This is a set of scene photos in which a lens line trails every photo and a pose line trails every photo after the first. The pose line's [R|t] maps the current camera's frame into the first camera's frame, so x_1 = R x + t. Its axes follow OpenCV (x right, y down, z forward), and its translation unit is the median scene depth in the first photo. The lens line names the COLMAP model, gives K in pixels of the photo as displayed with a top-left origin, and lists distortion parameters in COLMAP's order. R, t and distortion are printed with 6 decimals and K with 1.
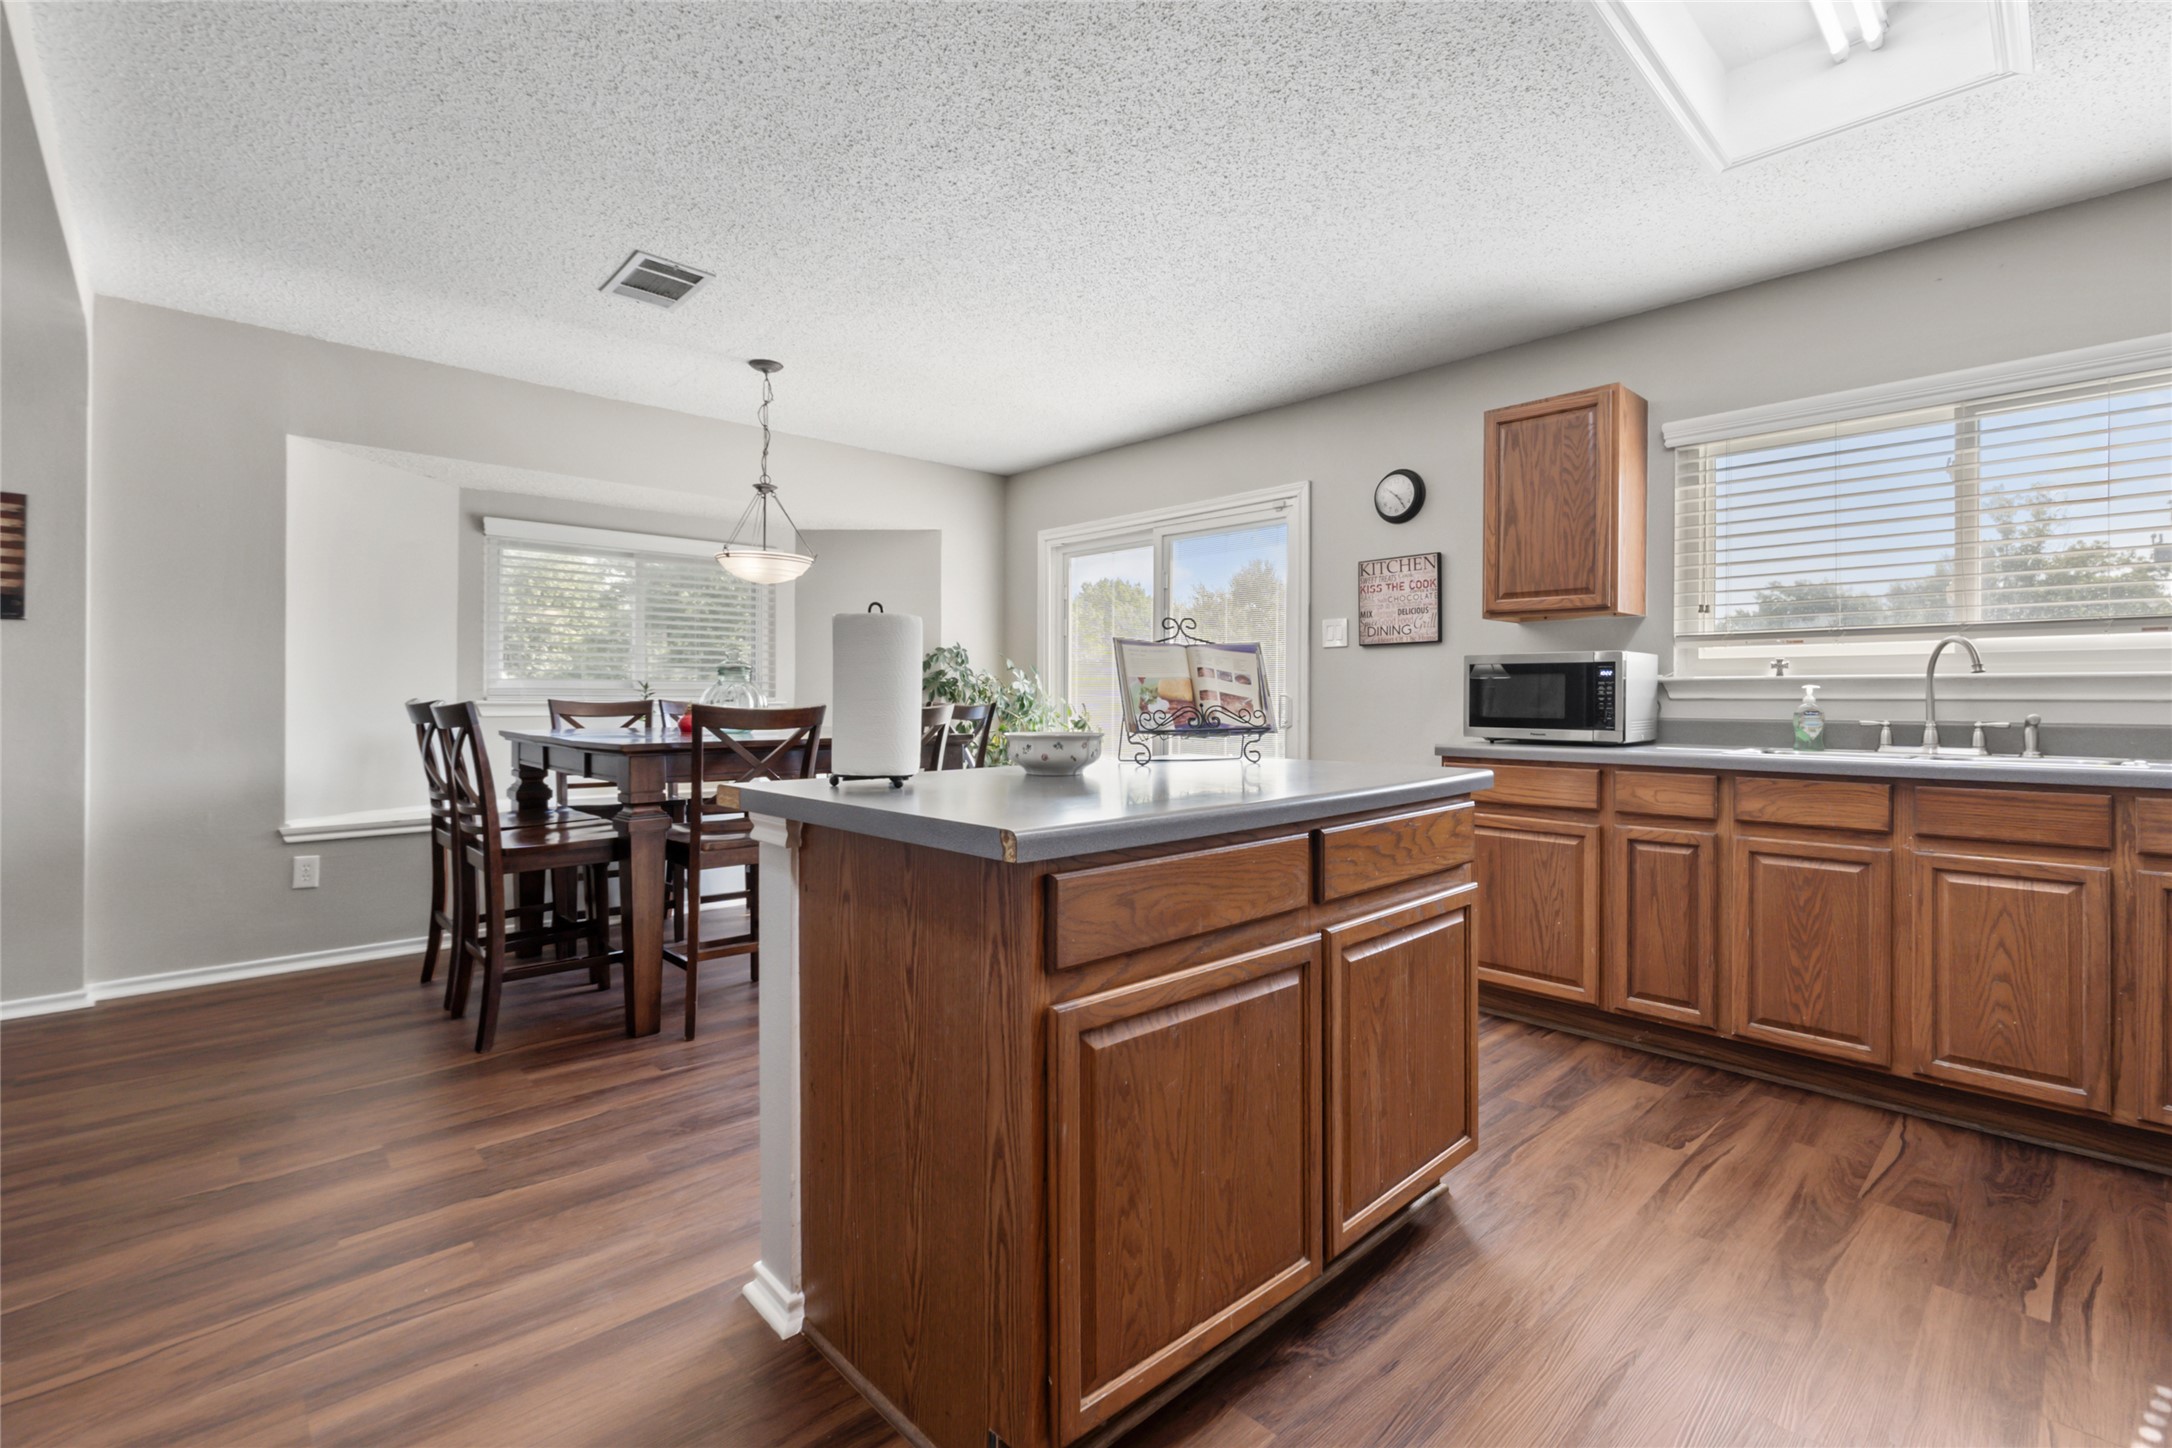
lens RADIAL K [[949.2, 0, 1092.7], [0, 949.2, 698.5], [0, 0, 1]] dist [0.023540, 0.000207]
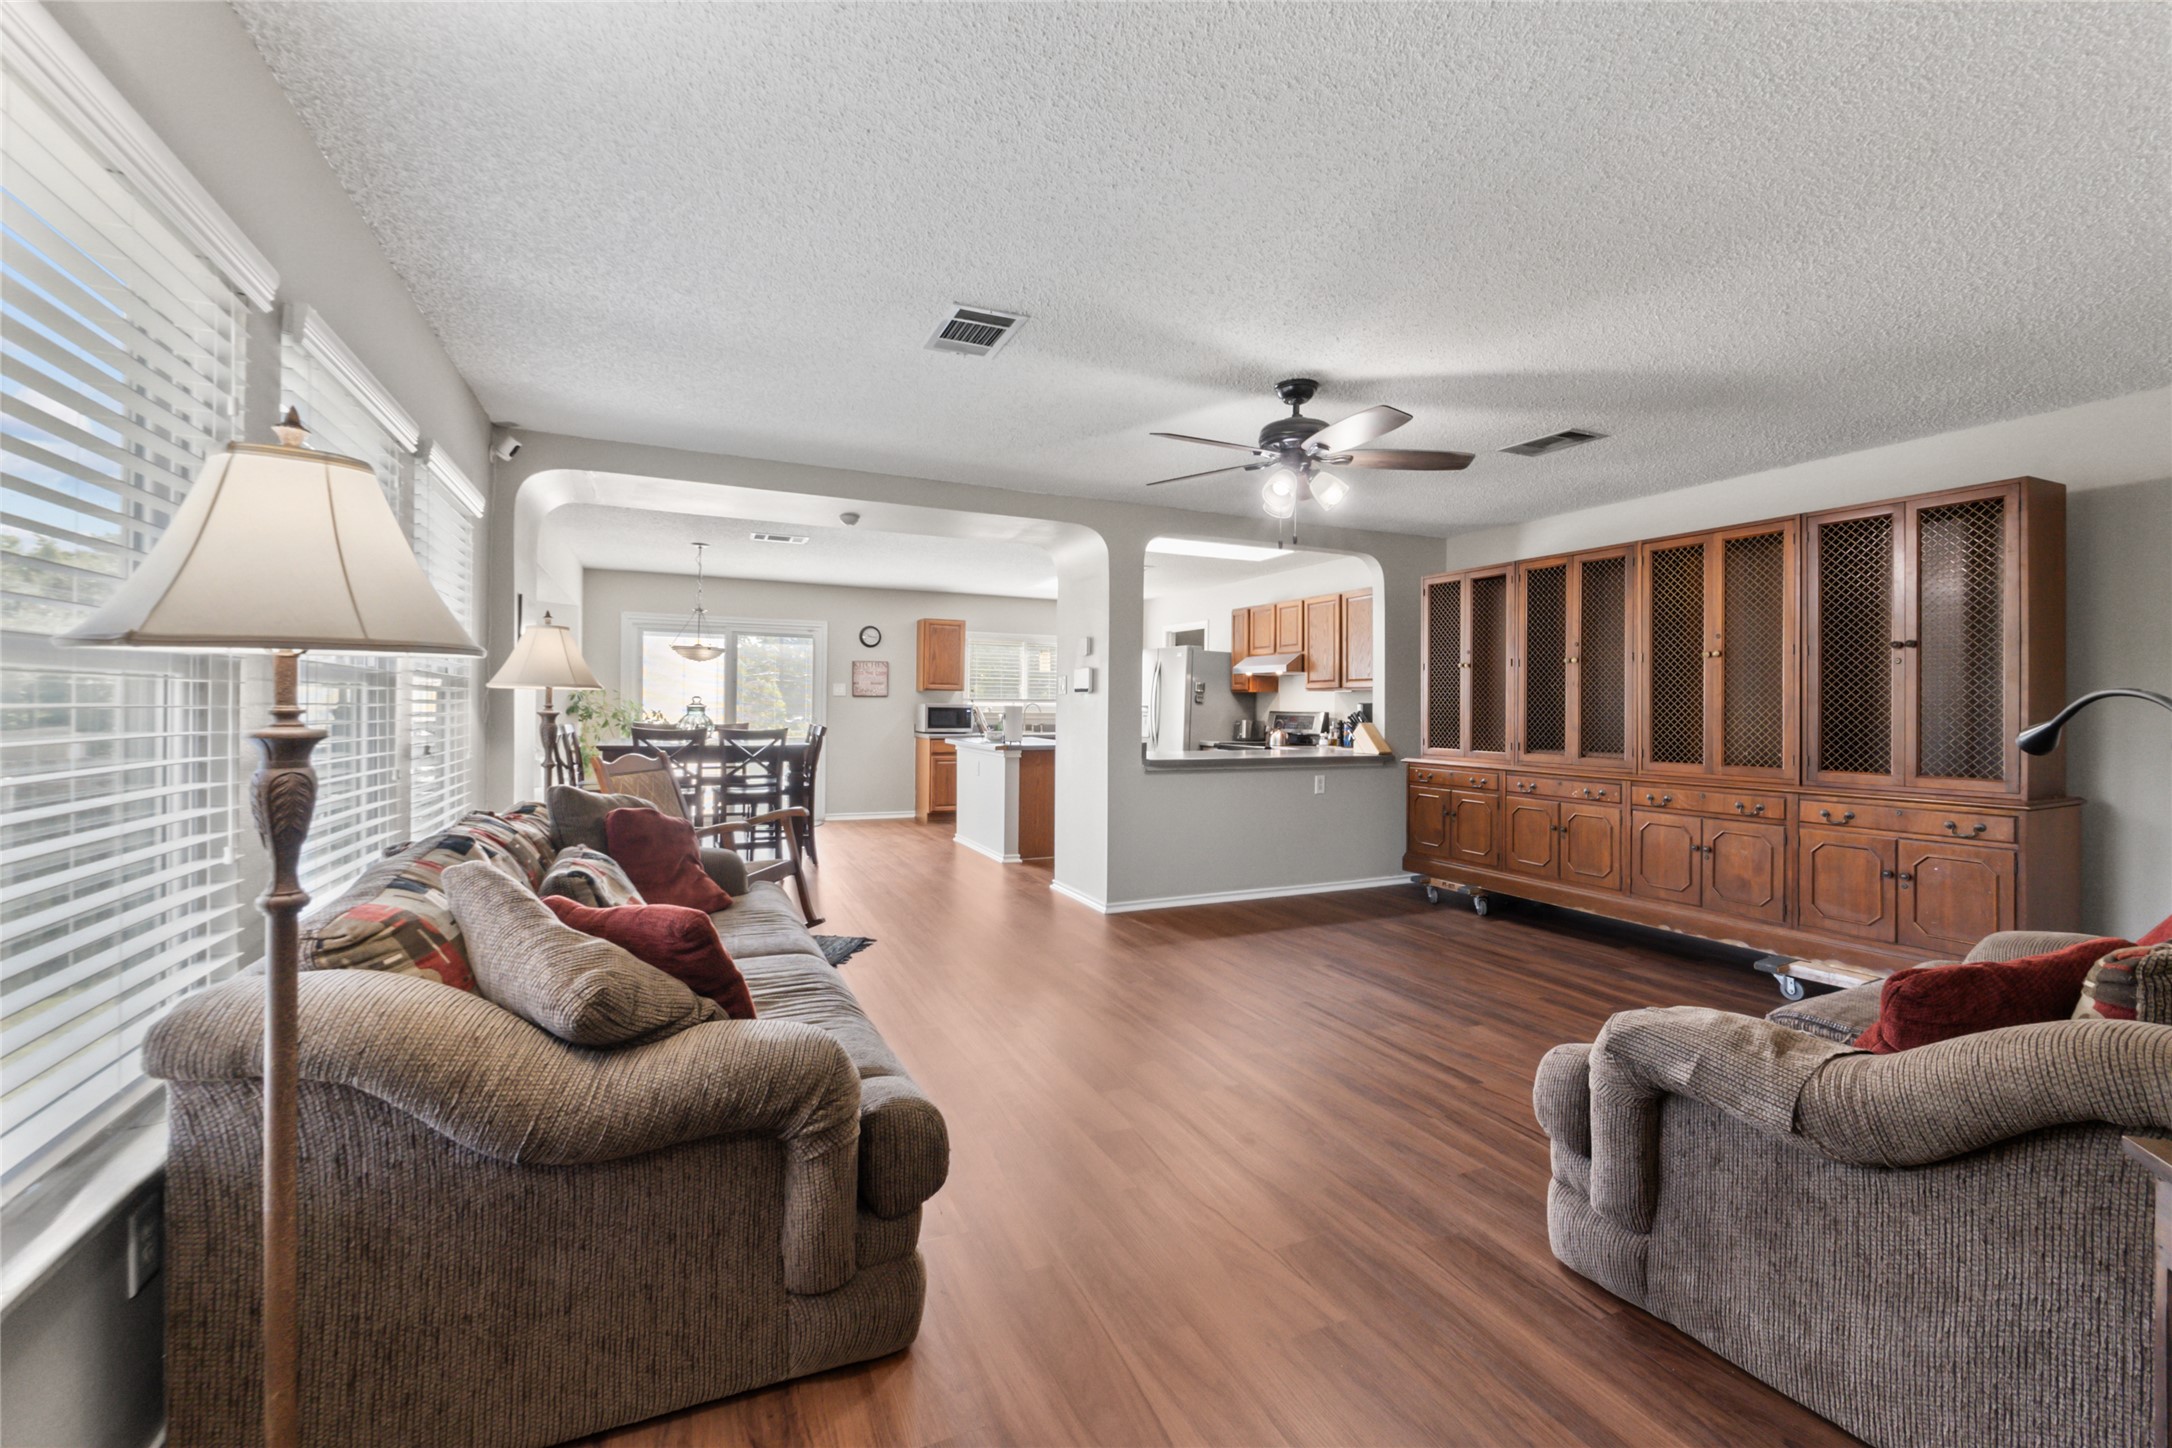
lens RADIAL K [[949.2, 0, 1092.7], [0, 949.2, 698.5], [0, 0, 1]] dist [0.023540, 0.000207]
pose [[0.296605, 0.005775, 0.954983, -2.207836], [-0.001949, 0.999983, -0.005442, -0.046159], [-0.954998, -0.000247, 0.296612, -0.335402]]
